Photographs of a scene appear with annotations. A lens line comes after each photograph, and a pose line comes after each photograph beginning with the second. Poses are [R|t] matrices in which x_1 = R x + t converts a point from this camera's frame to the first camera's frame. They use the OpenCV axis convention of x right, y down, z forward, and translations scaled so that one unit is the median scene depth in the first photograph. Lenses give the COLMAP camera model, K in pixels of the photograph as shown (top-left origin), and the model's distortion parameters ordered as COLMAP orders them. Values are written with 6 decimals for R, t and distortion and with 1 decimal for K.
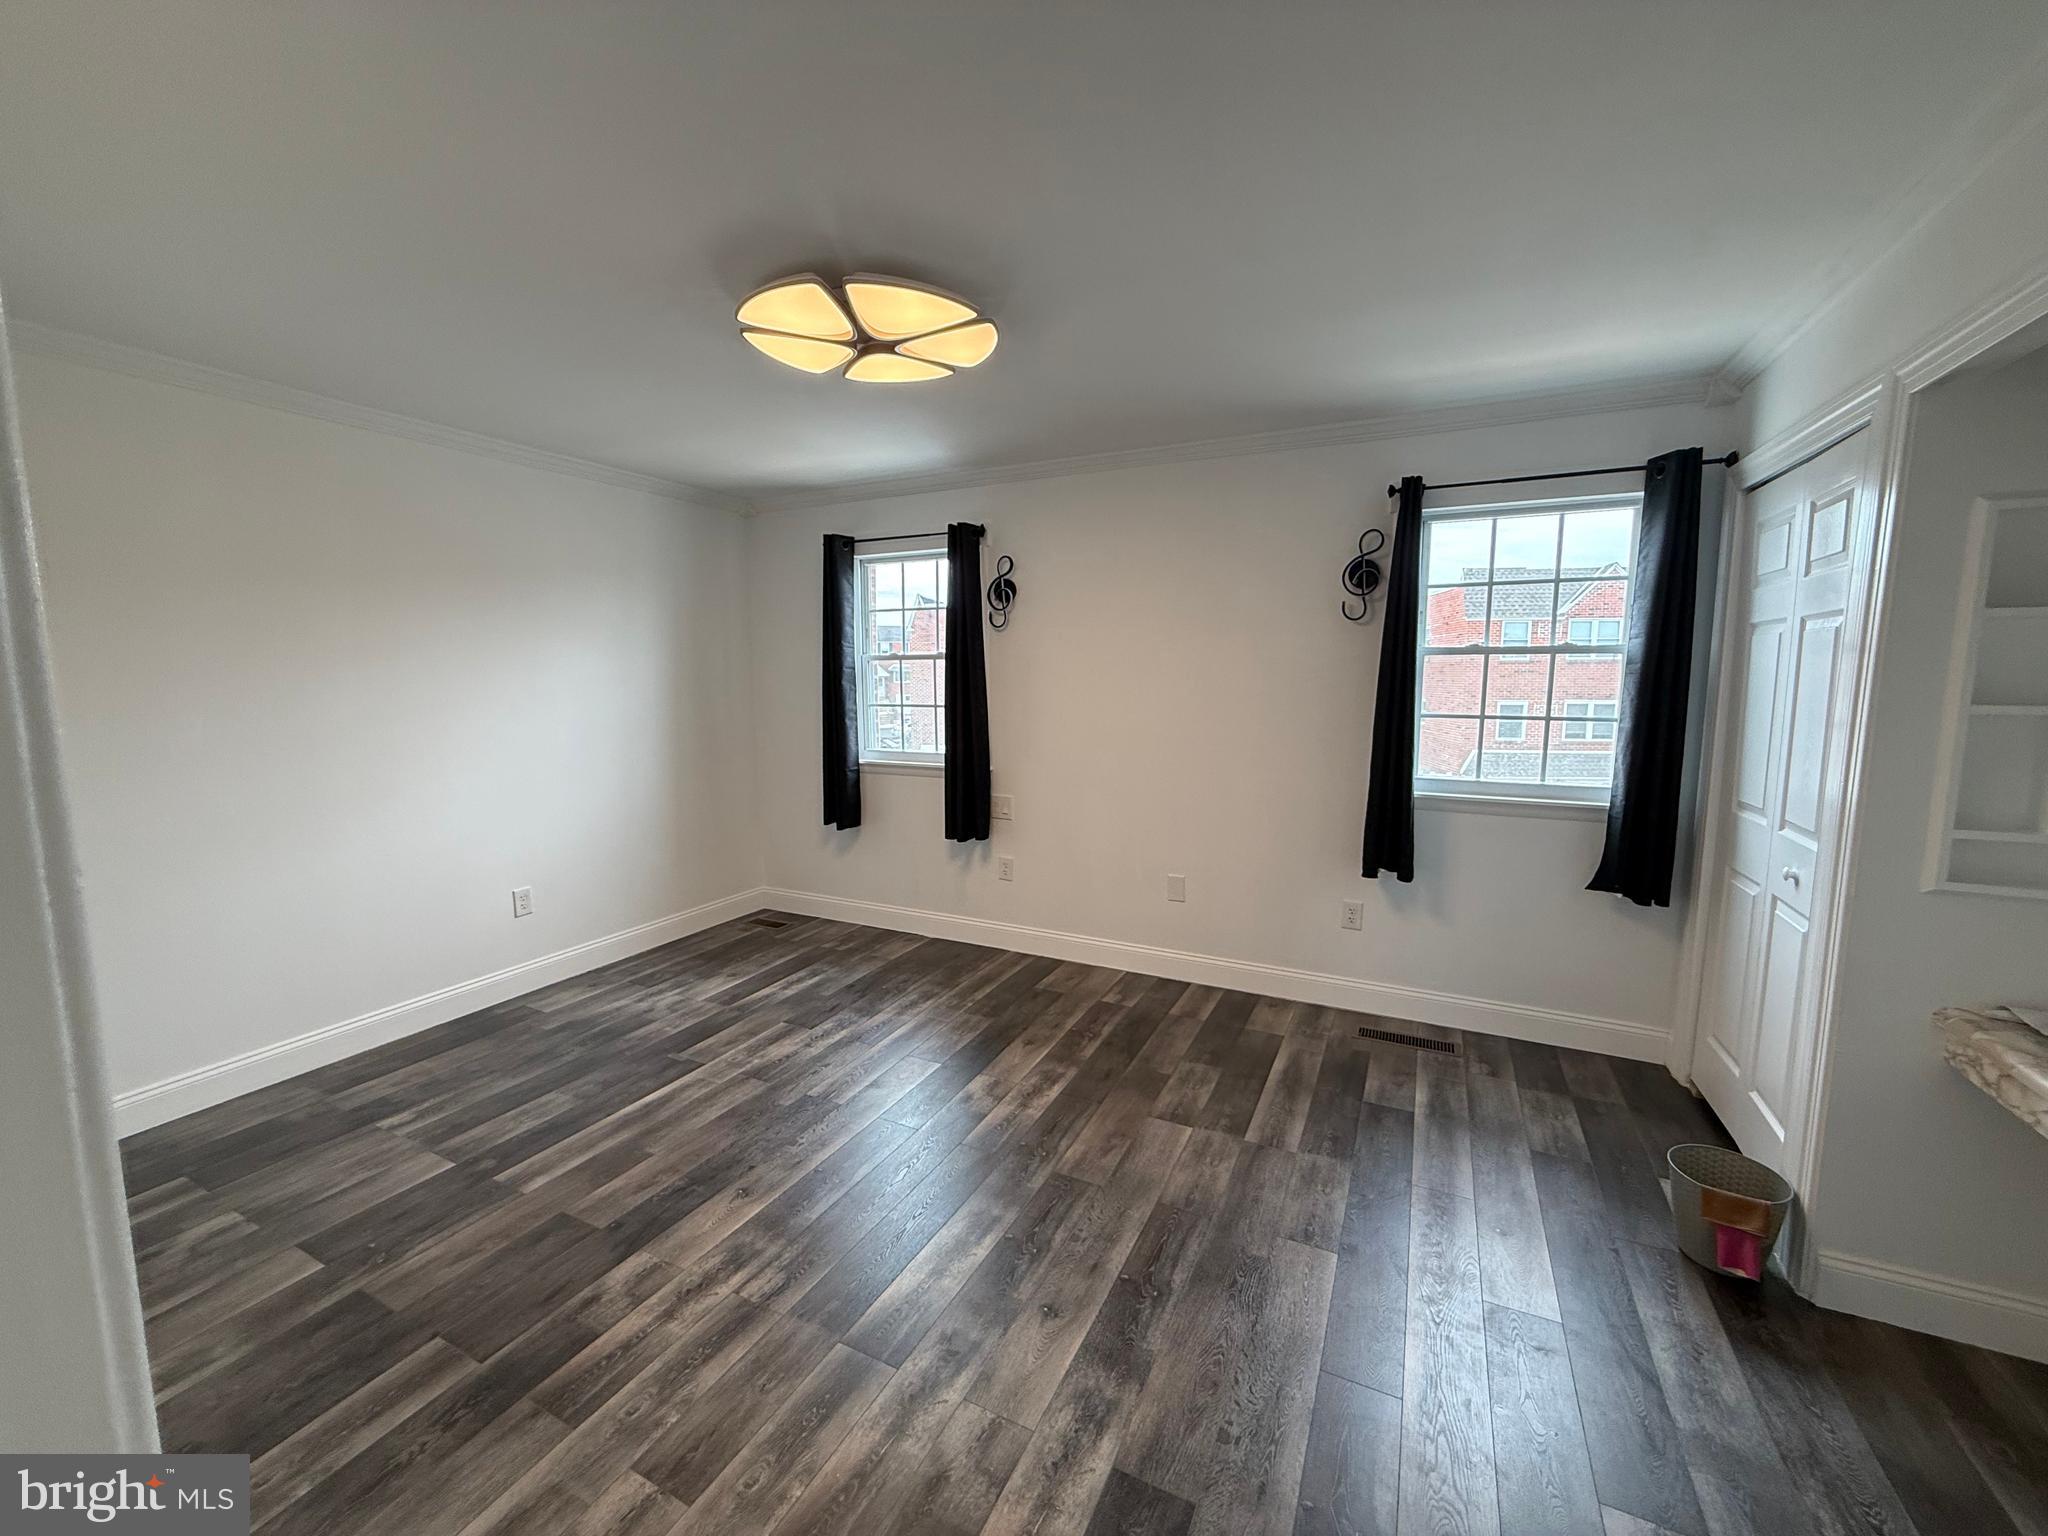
lens RADIAL K [[826.8, 0, 1016.9], [0, 826.8, 765.7], [0, 0, 1]] dist [0.000326, 0.000059]
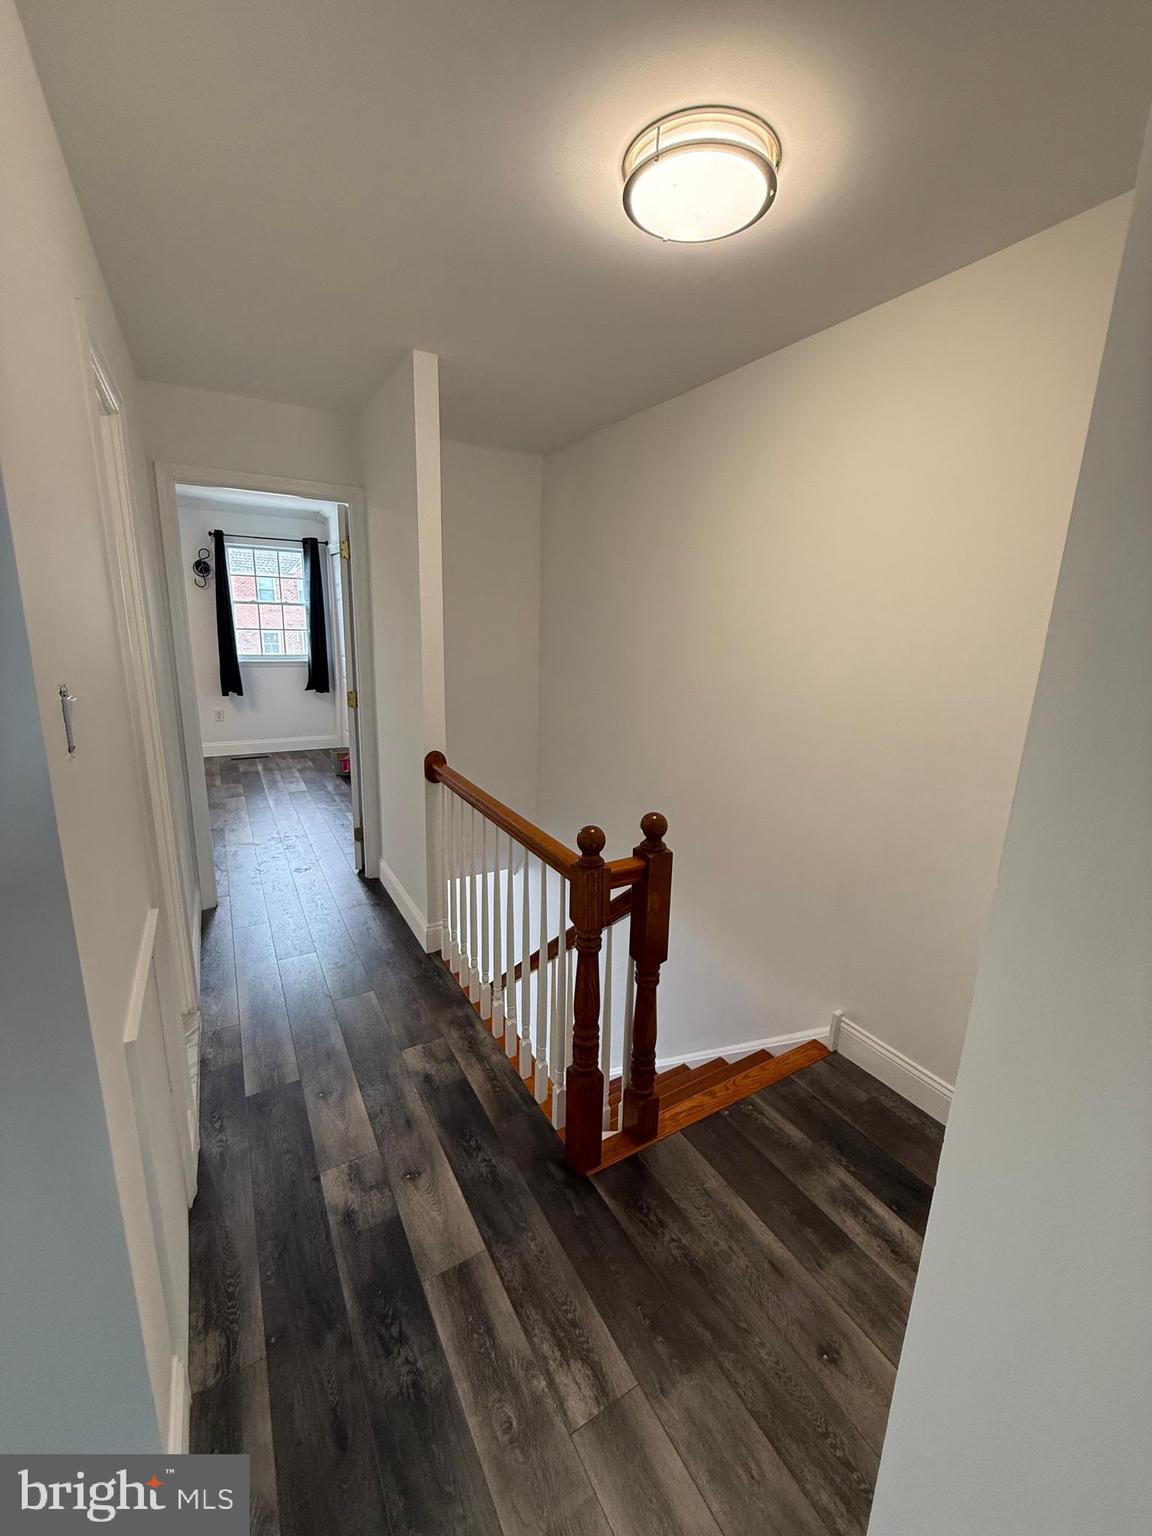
lens RADIAL K [[620.1, 0, 574.9], [0, 620.1, 766.6], [0, 0, 1]] dist [0.000326, 0.000059]
pose [[0.549624, -0.171780, 0.817561, -0.568456], [0.069246, 0.984631, 0.160331, 0.124191], [-0.832538, -0.031509, 0.553072, -0.927408]]
